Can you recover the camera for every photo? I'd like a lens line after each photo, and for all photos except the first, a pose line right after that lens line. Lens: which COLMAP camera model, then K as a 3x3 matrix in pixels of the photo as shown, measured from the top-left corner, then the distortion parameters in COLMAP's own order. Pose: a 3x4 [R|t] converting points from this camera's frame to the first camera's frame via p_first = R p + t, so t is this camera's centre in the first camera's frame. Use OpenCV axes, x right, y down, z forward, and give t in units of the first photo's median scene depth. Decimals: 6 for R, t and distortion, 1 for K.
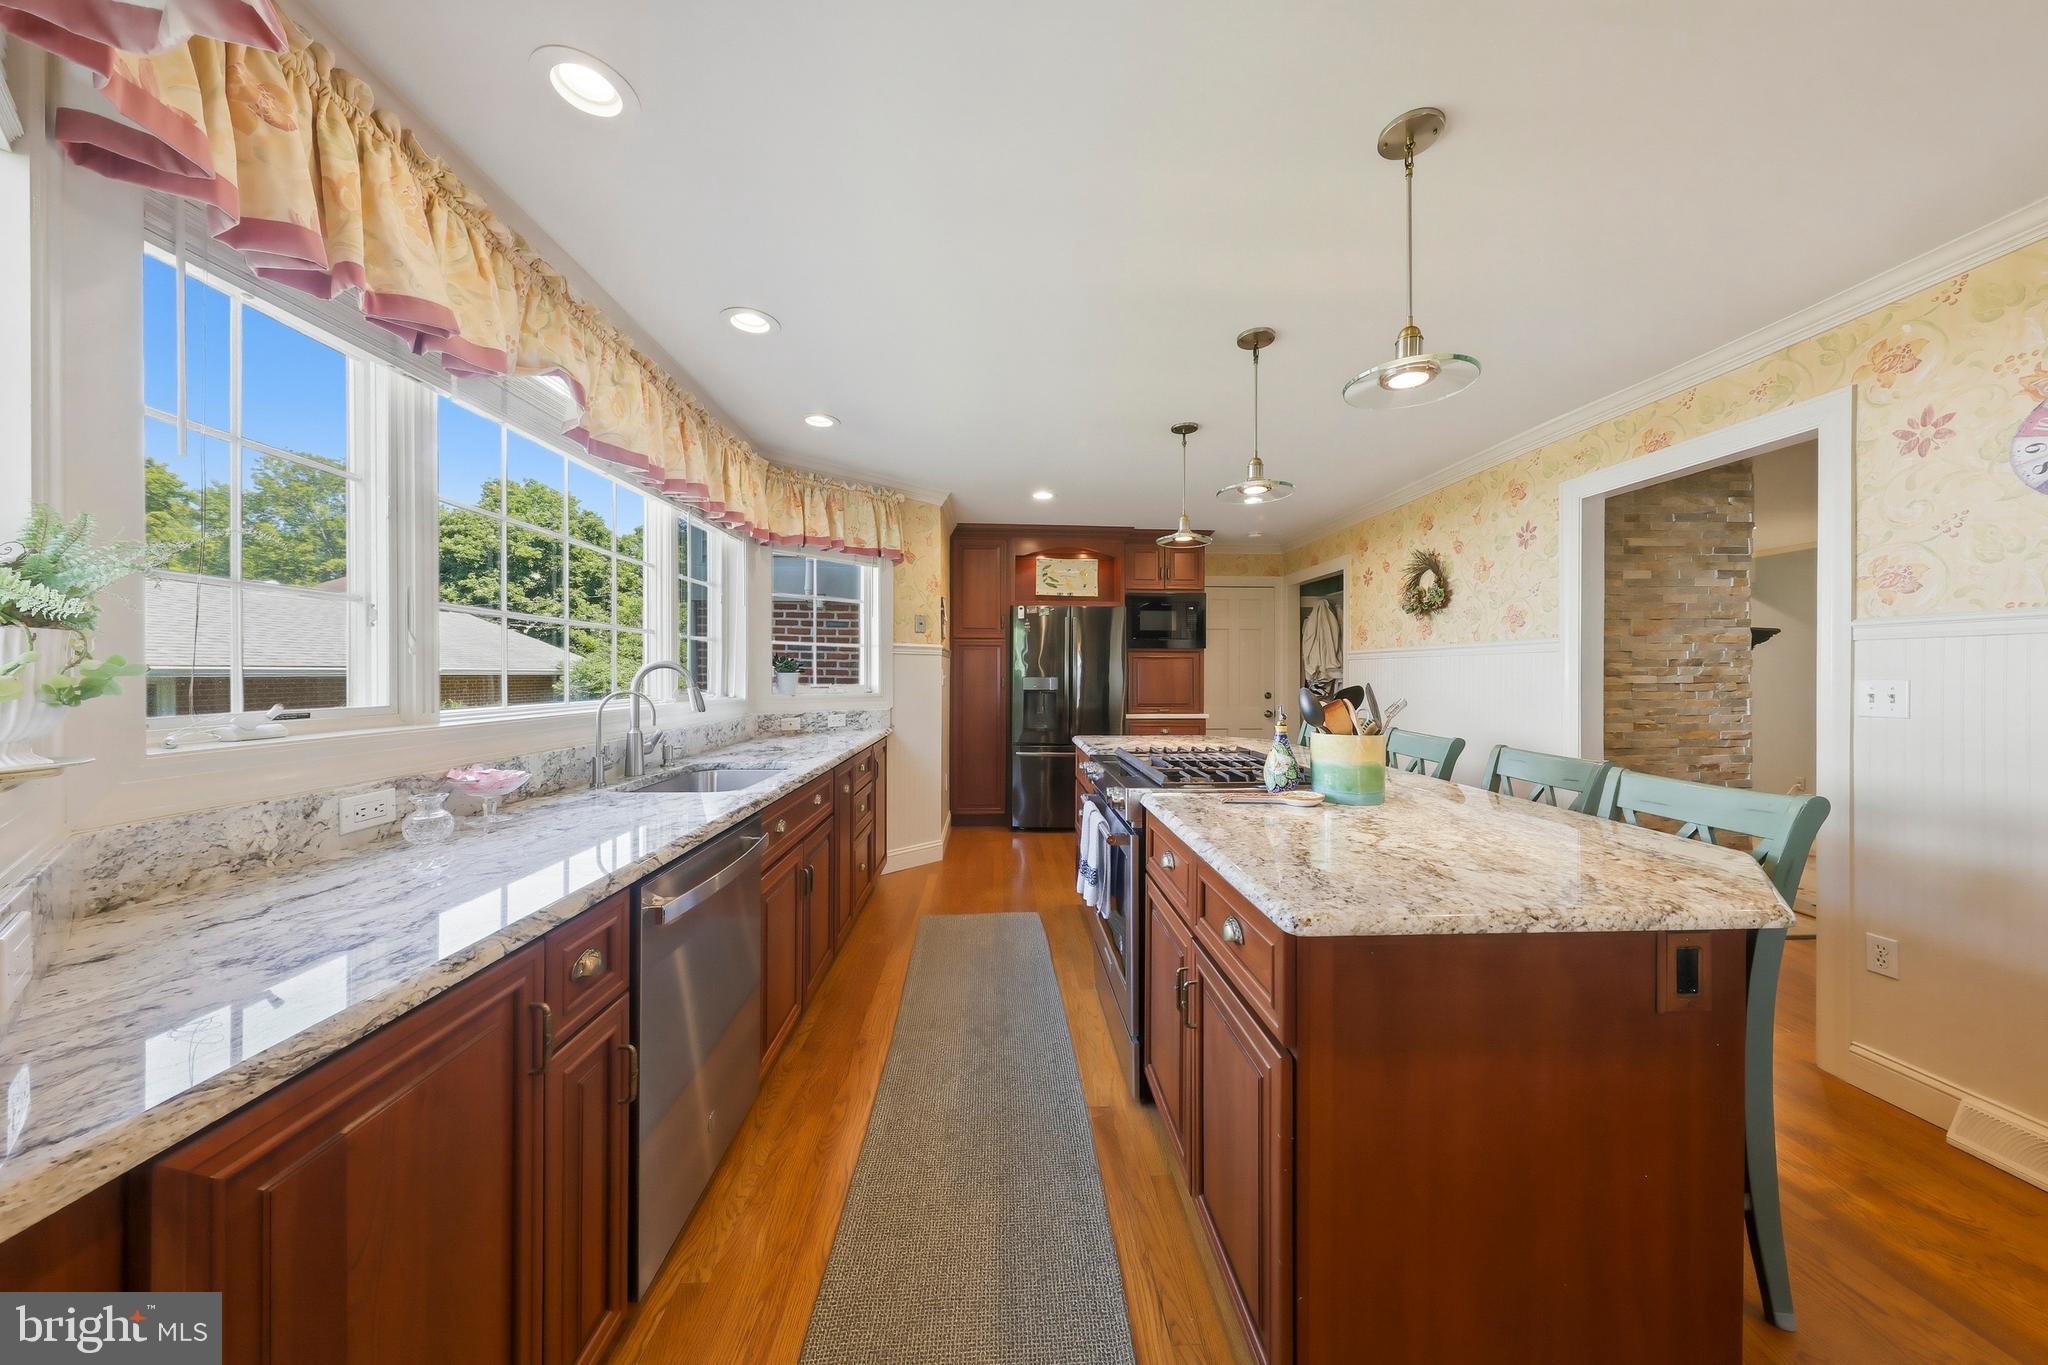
lens RADIAL K [[659.5, 0, 1029.0], [0, 659.5, 676.2], [0, 0, 1]] dist [0.001026, -0.000364]
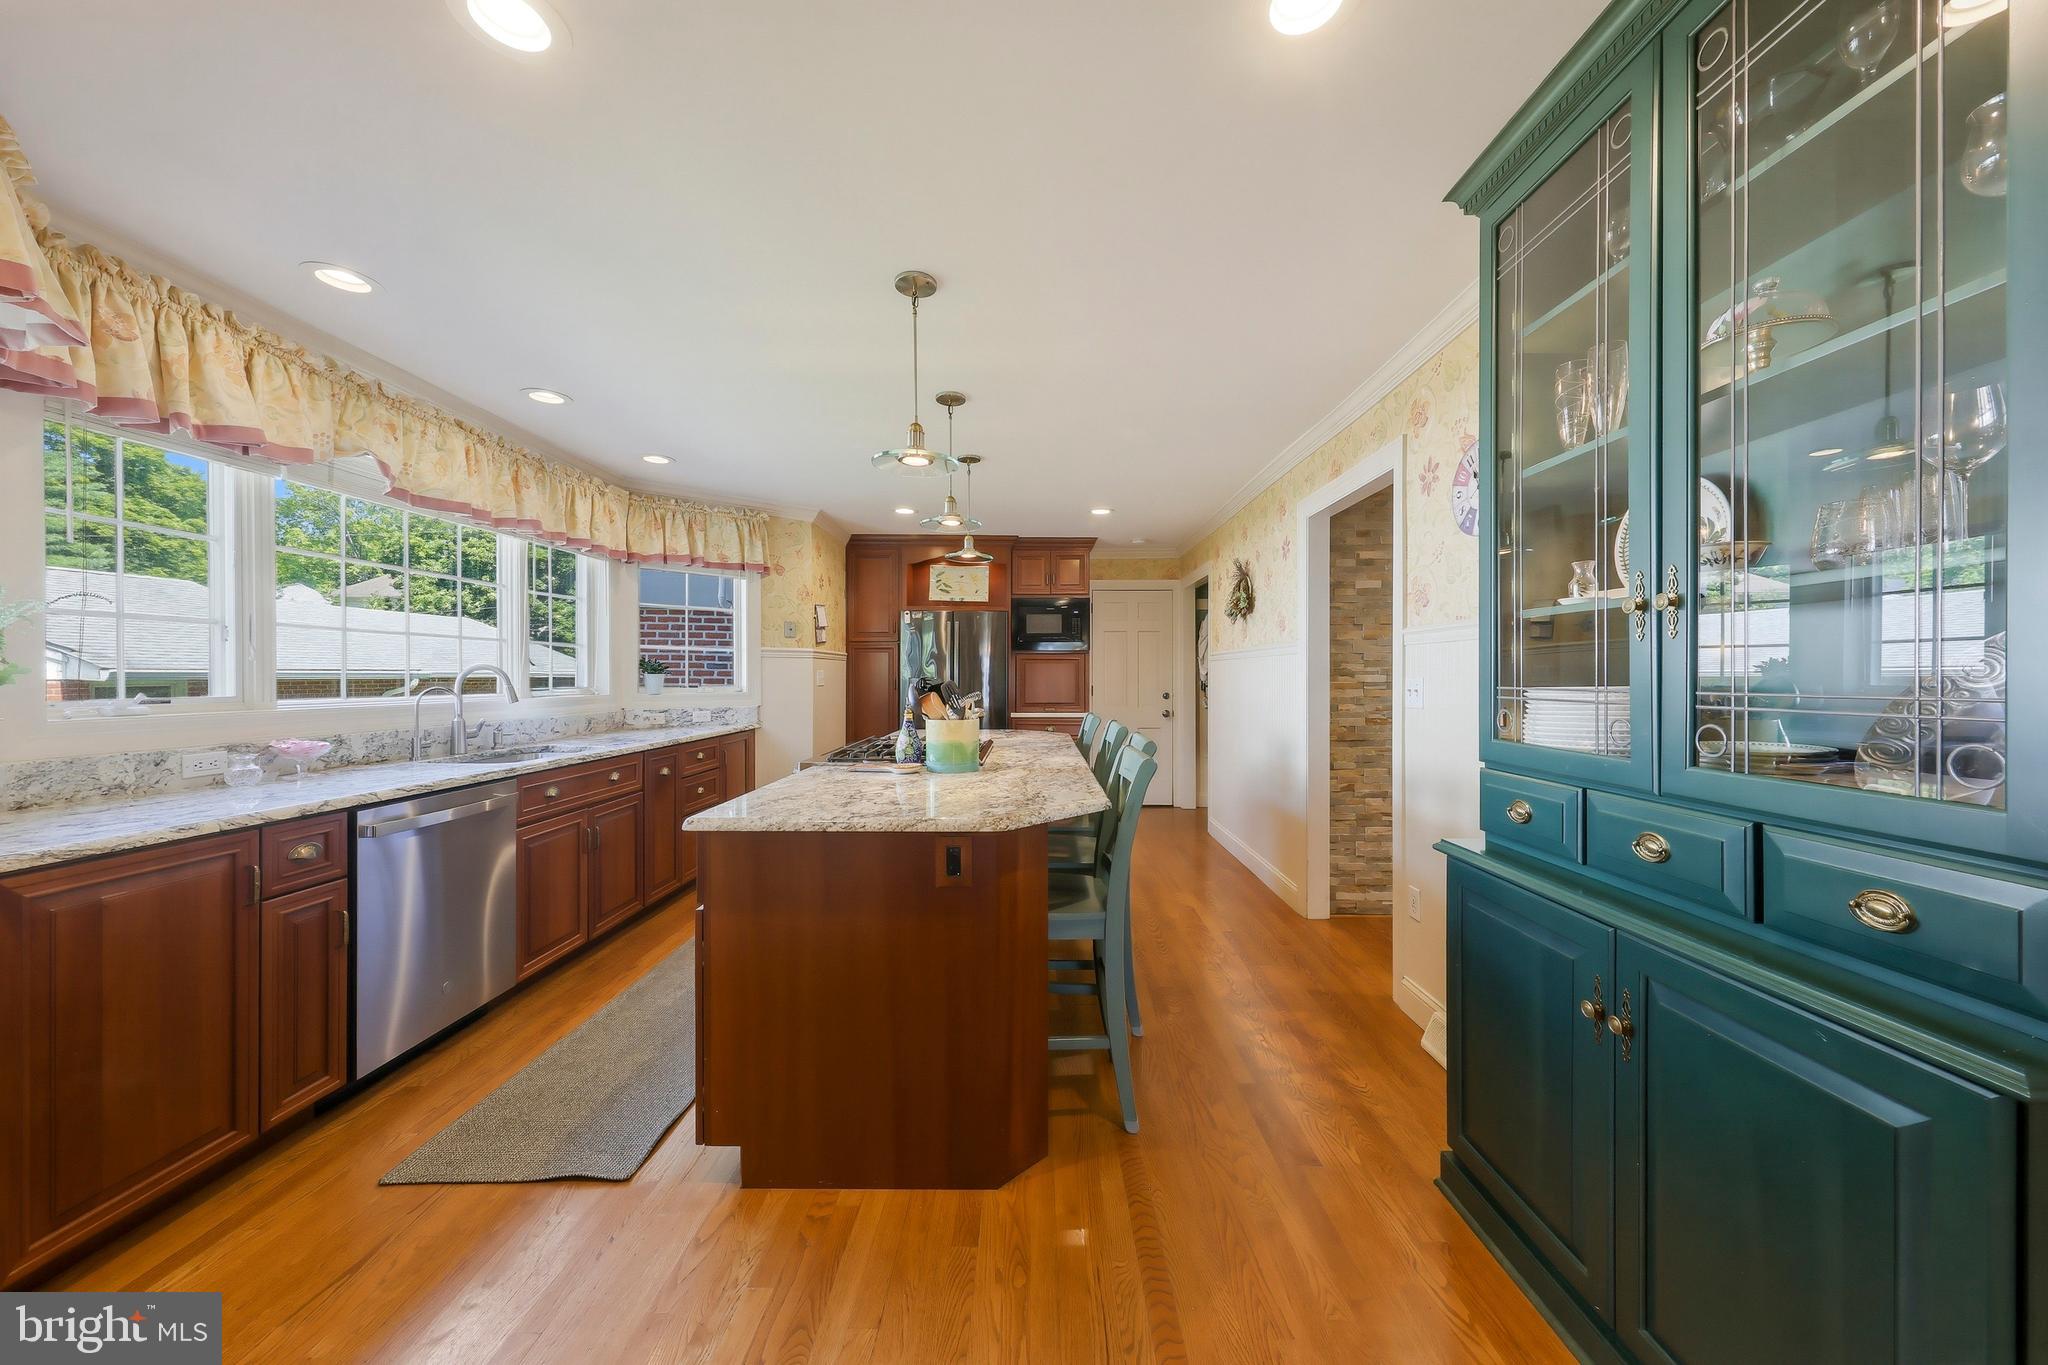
lens RADIAL K [[704.7, 0, 1032.5], [0, 704.7, 679.8], [0, 0, 1]] dist [-0.001140, 0.000045]
pose [[0.998530, -0.001285, -0.054190, 0.674555], [0.001396, 0.999997, 0.002009, 0.006270], [0.054187, -0.002081, 0.998529, -0.349105]]
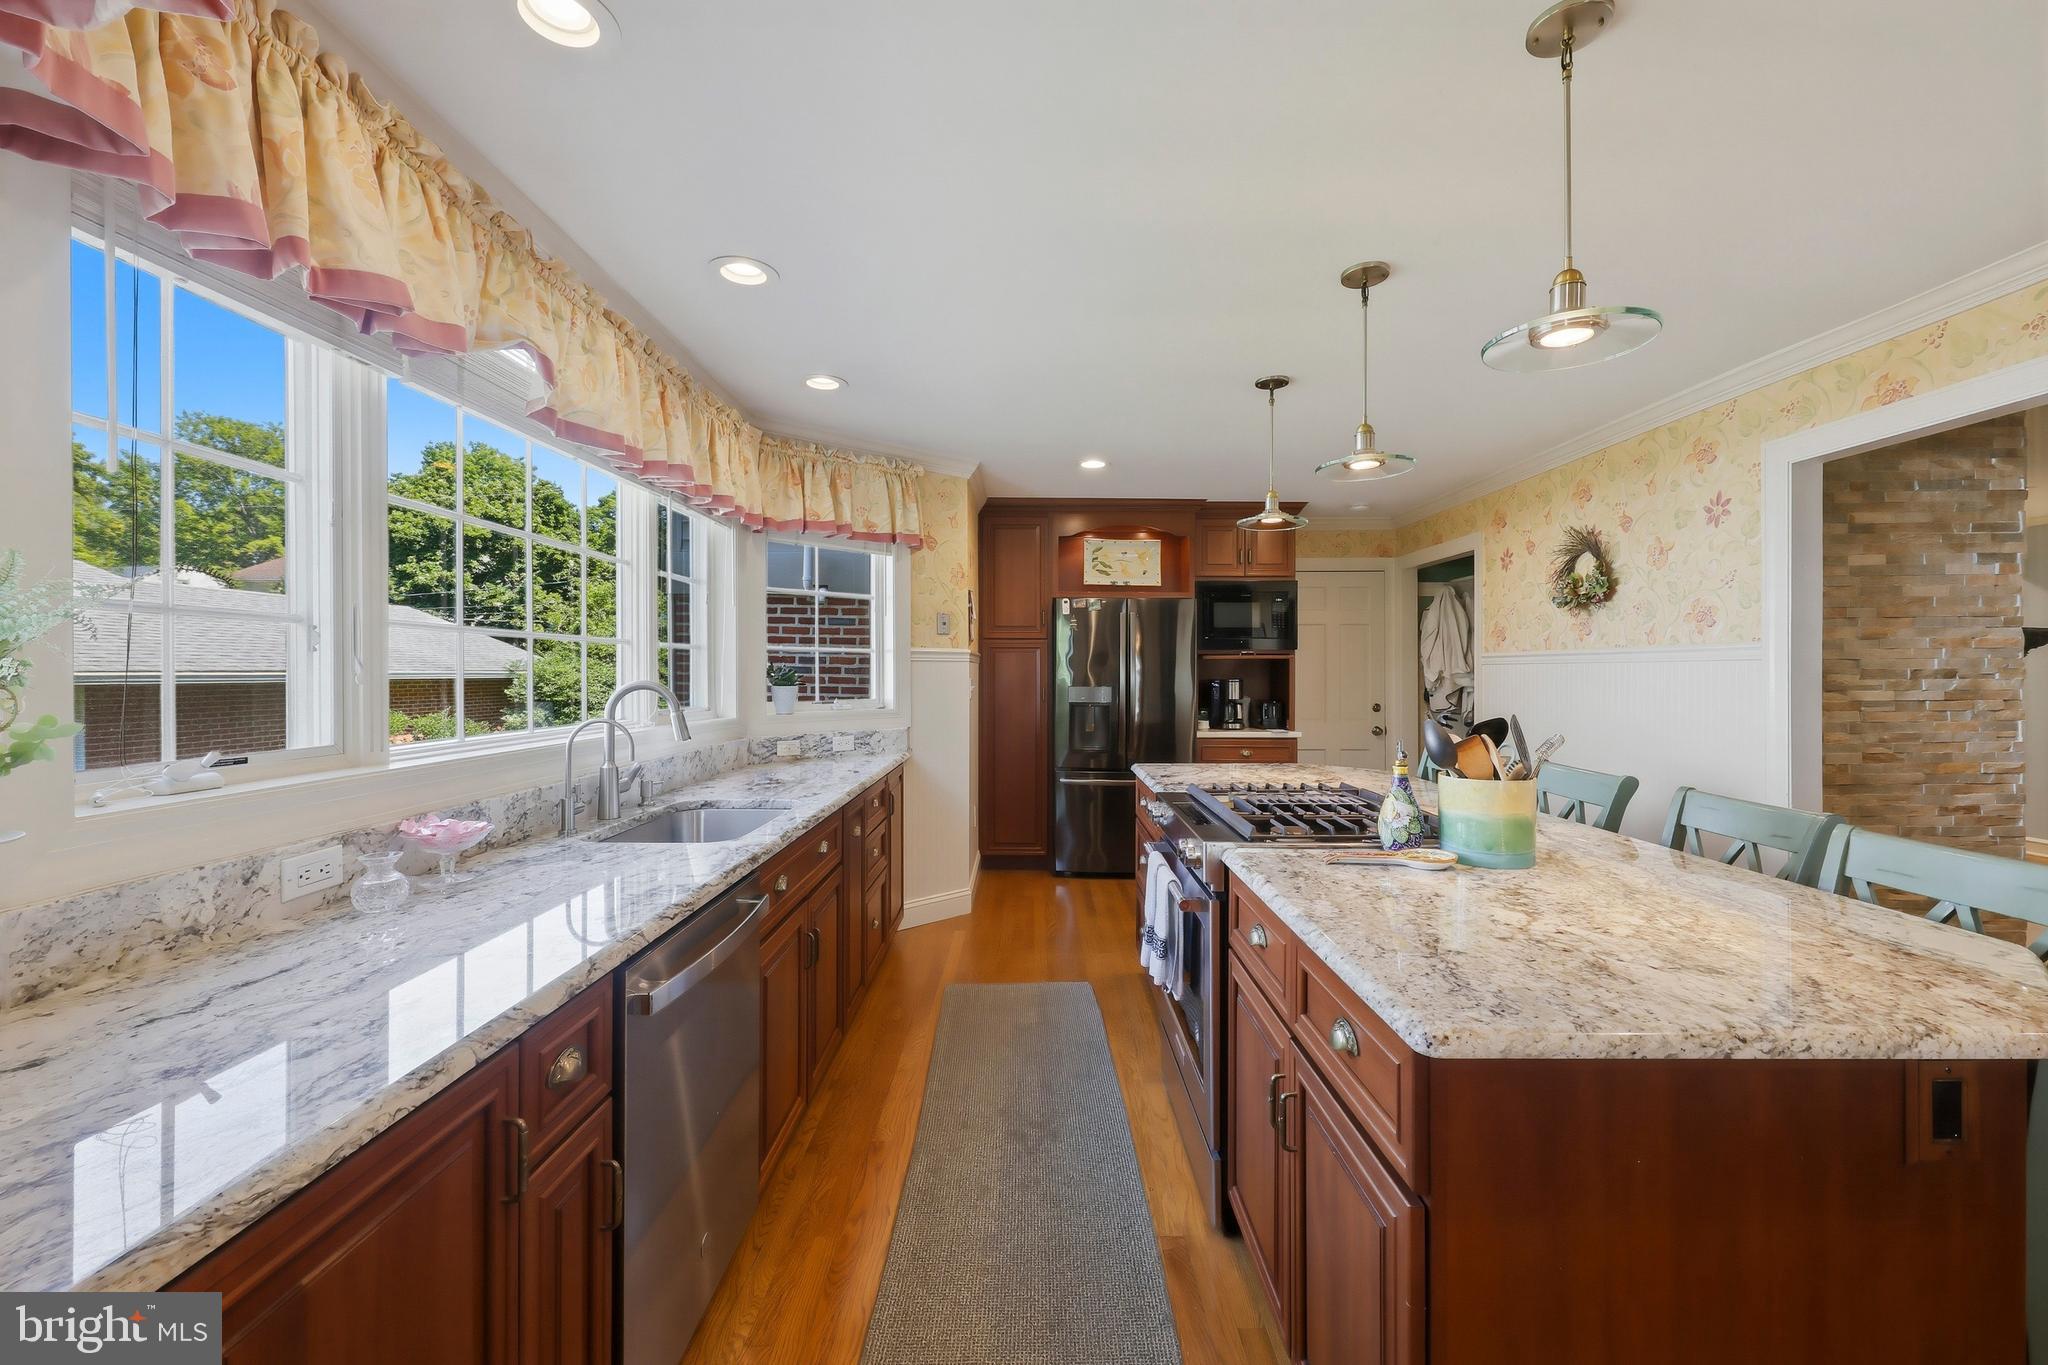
lens RADIAL K [[814.2, 0, 1030.5], [0, 814.2, 674.1], [0, 0, 1]] dist [0.000250, 0.000281]
pose [[0.998691, -0.002258, -0.051100, -0.012771], [0.002195, 0.999997, -0.001281, -0.034246], [0.051102, 0.001167, 0.998693, -0.004279]]
